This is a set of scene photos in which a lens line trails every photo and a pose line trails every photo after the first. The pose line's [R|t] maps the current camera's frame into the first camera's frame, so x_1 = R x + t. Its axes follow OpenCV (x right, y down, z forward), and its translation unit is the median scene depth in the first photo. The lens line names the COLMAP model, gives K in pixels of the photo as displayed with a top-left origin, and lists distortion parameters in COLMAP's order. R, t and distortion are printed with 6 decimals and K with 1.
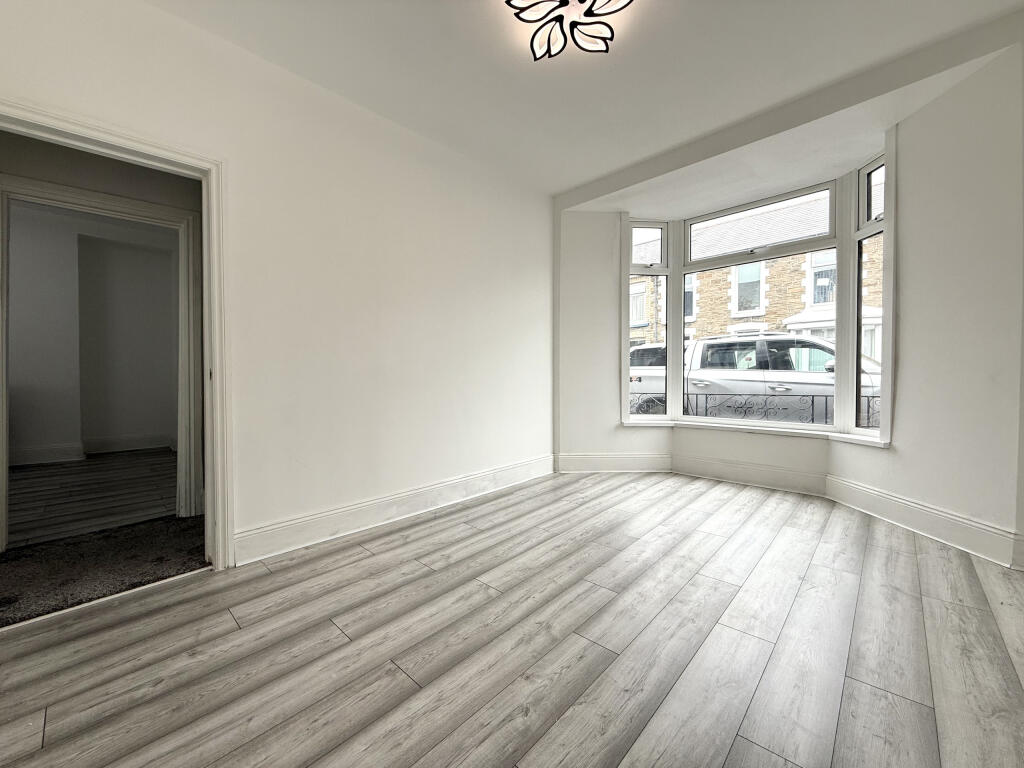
lens RADIAL K [[409.8, 0, 505.4], [0, 409.8, 378.3], [0, 0, 1]] dist [-0.002054, 0.000298]
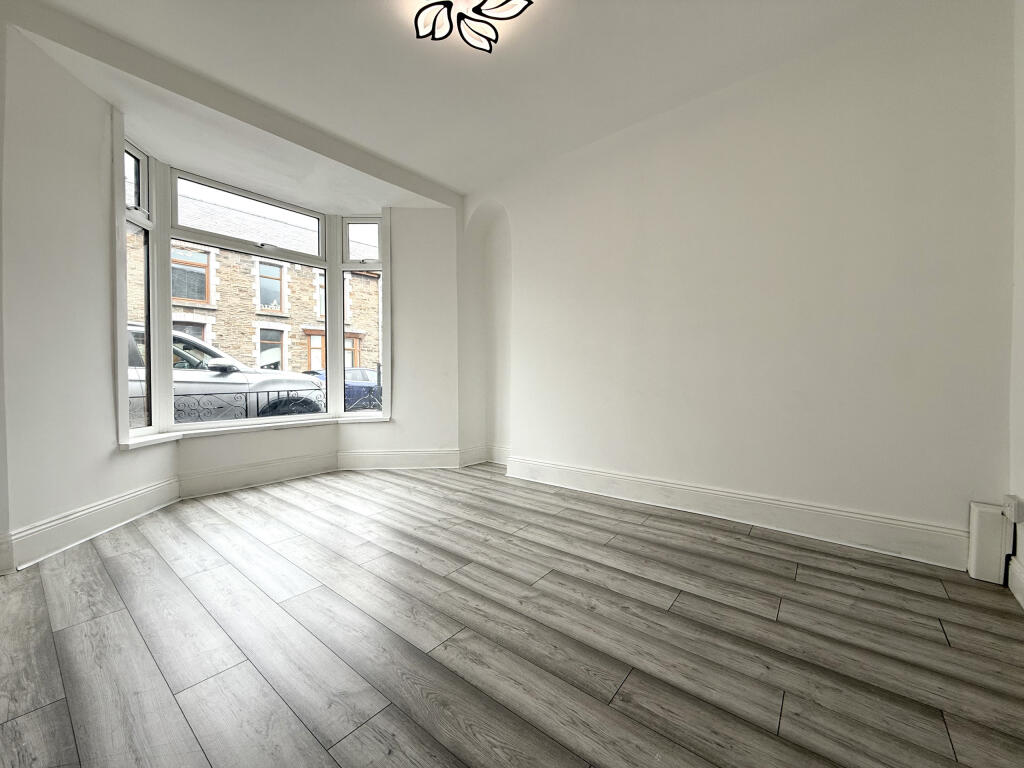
lens RADIAL K [[409.8, 0, 504.4], [0, 409.8, 383.9], [0, 0, 1]] dist [-0.002054, 0.000298]
pose [[-0.089508, -0.019769, 0.995790, -0.861876], [0.008508, 0.999751, 0.020612, 0.009311], [-0.995950, 0.010317, -0.089317, 1.017676]]
